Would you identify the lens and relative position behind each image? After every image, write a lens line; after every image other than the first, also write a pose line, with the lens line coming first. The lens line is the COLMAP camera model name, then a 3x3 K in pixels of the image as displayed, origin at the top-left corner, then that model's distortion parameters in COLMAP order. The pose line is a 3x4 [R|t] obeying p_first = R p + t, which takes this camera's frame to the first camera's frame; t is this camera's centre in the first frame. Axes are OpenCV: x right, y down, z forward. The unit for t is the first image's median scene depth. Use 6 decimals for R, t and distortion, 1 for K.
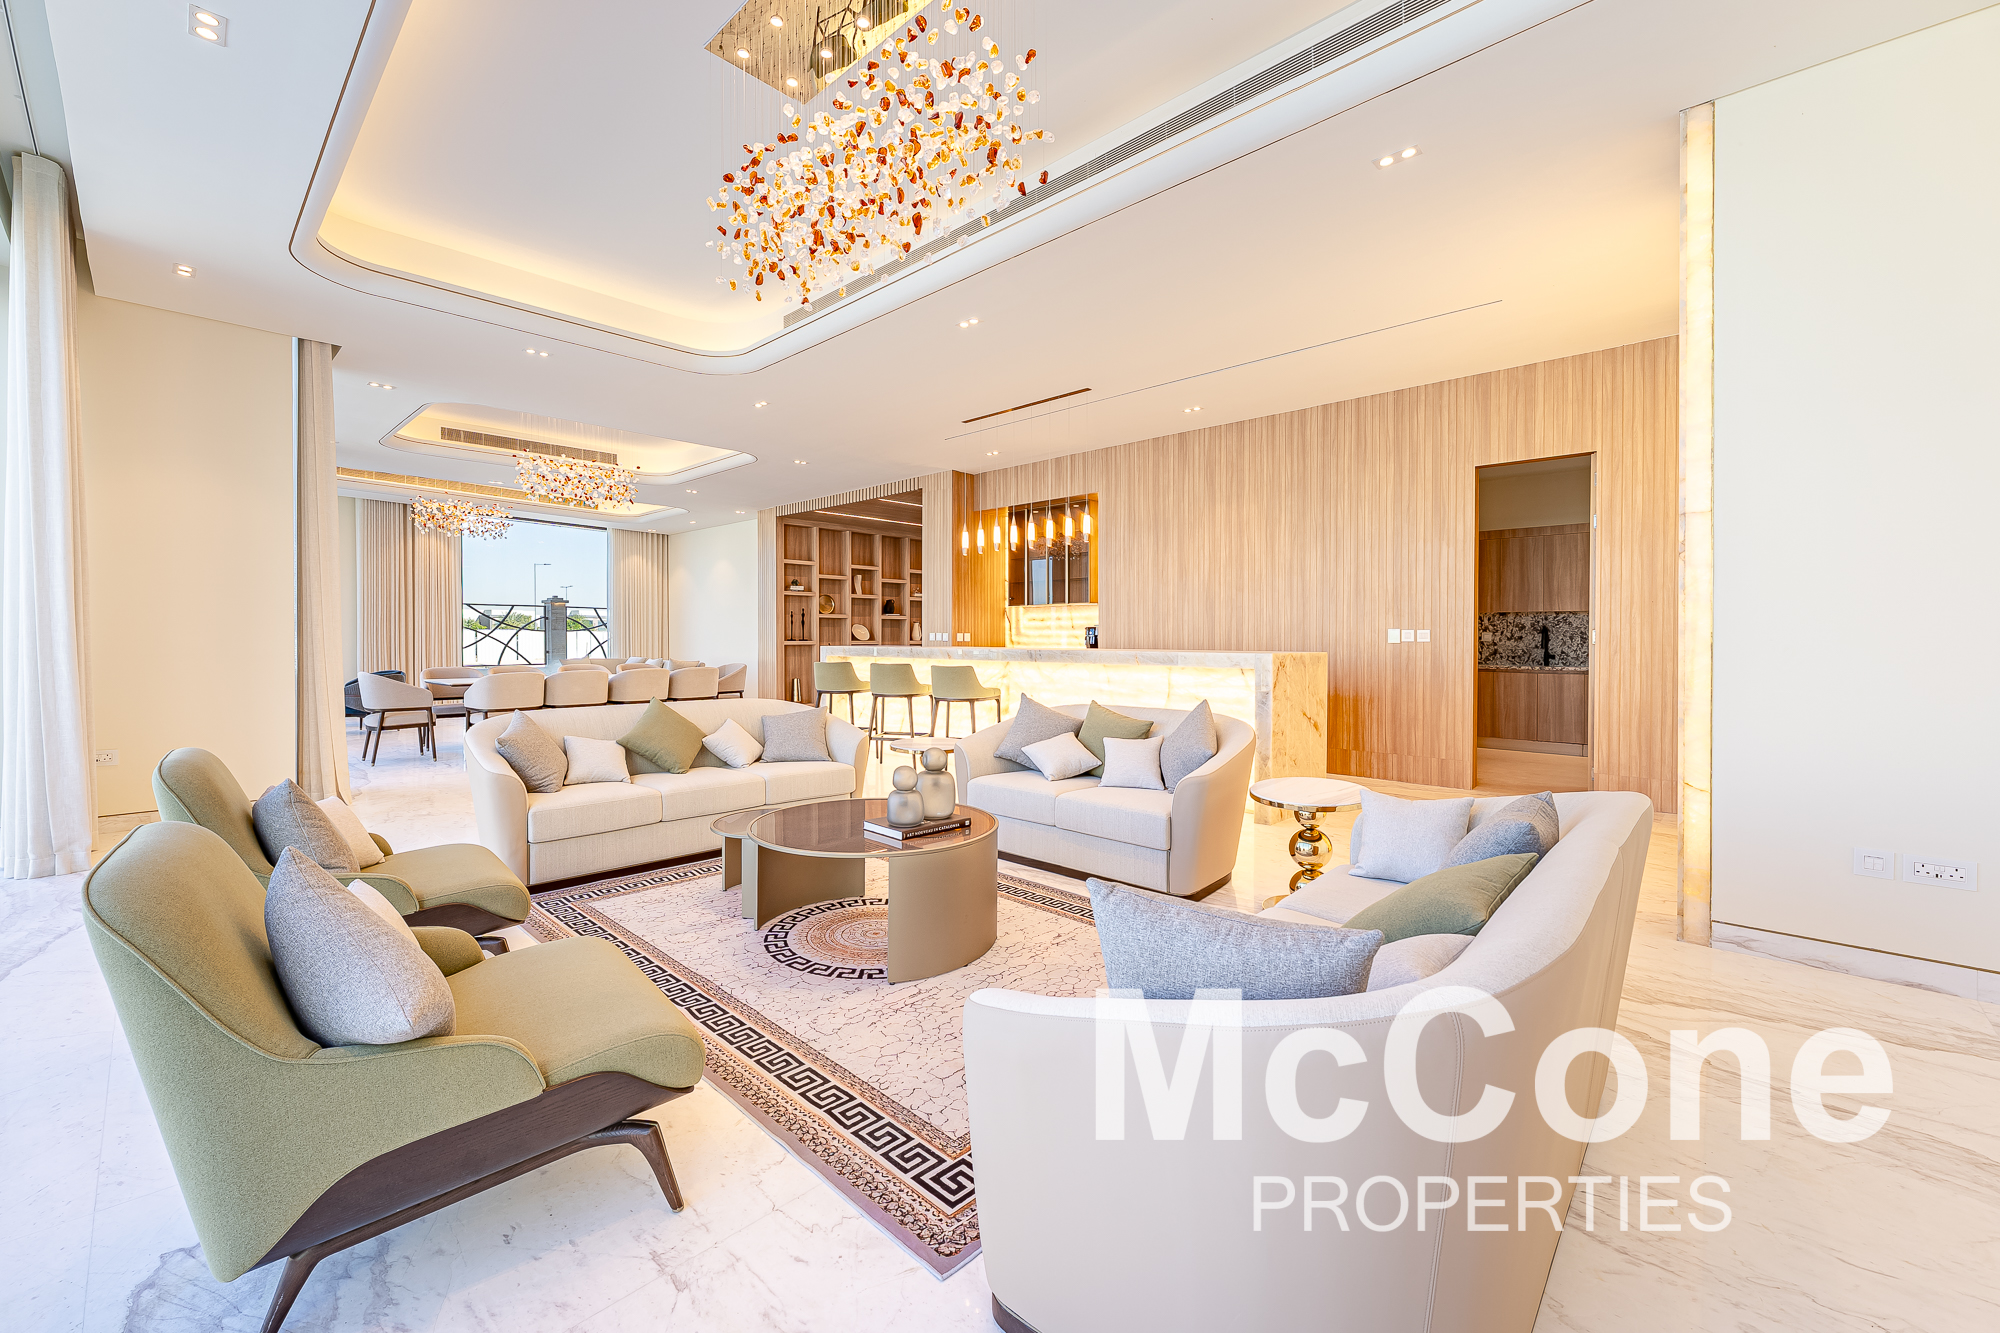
lens RADIAL K [[807.9, 0, 977.4], [0, 807.9, 647.7], [0, 0, 1]] dist [-0.000740, -0.000048]
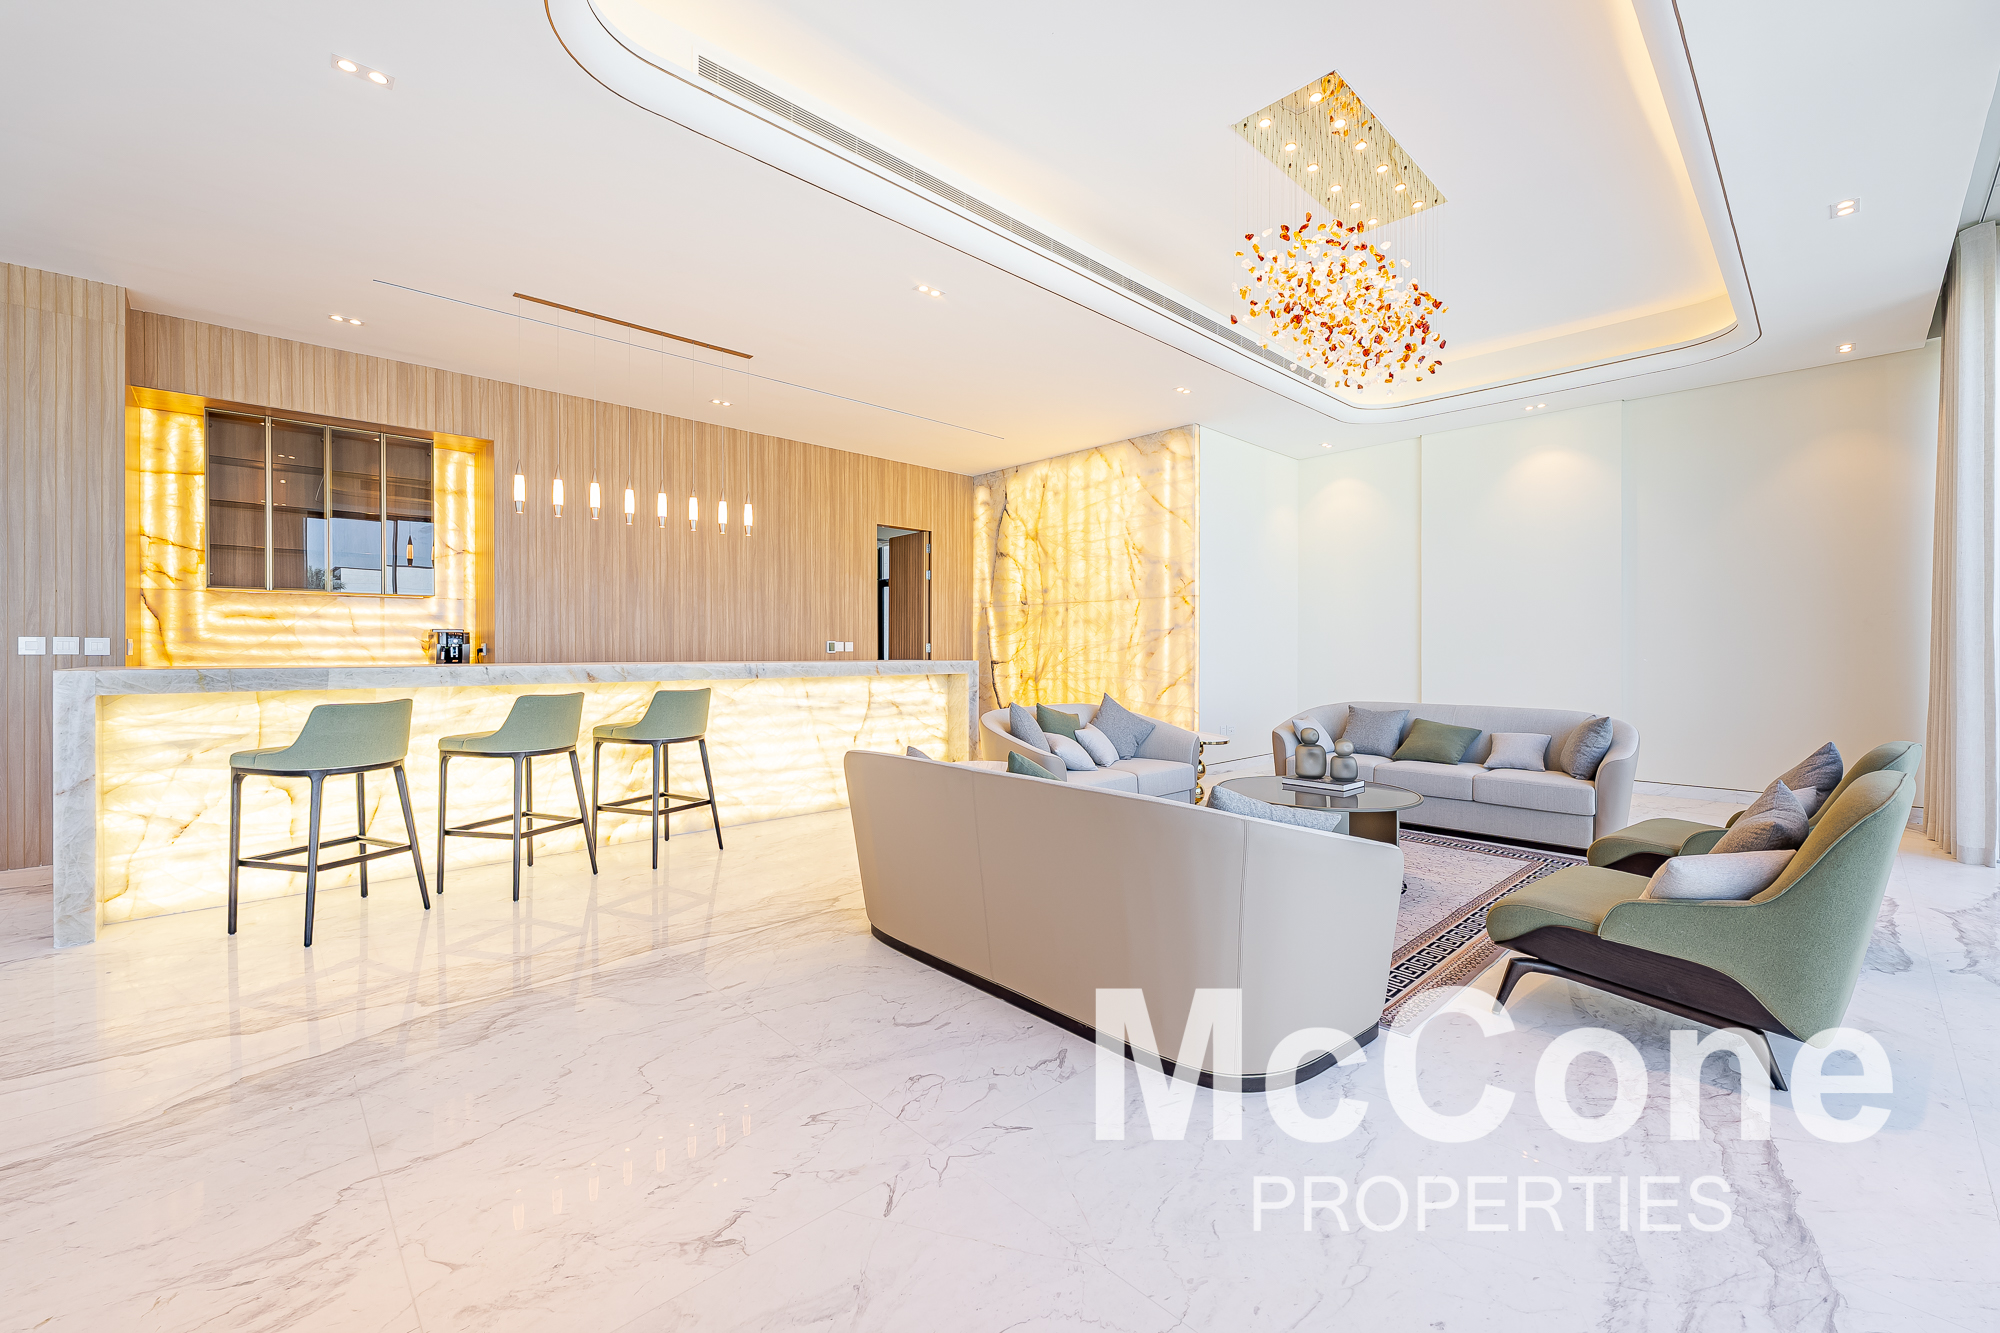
lens RADIAL K [[807.9, 0, 977.4], [0, 807.9, 647.7], [0, 0, 1]] dist [-0.000740, -0.000048]
pose [[0.042991, 0.001126, 0.999075, -0.612184], [0.011706, 0.999930, -0.001630, -0.007624], [-0.999007, 0.011765, 0.042975, 0.630754]]
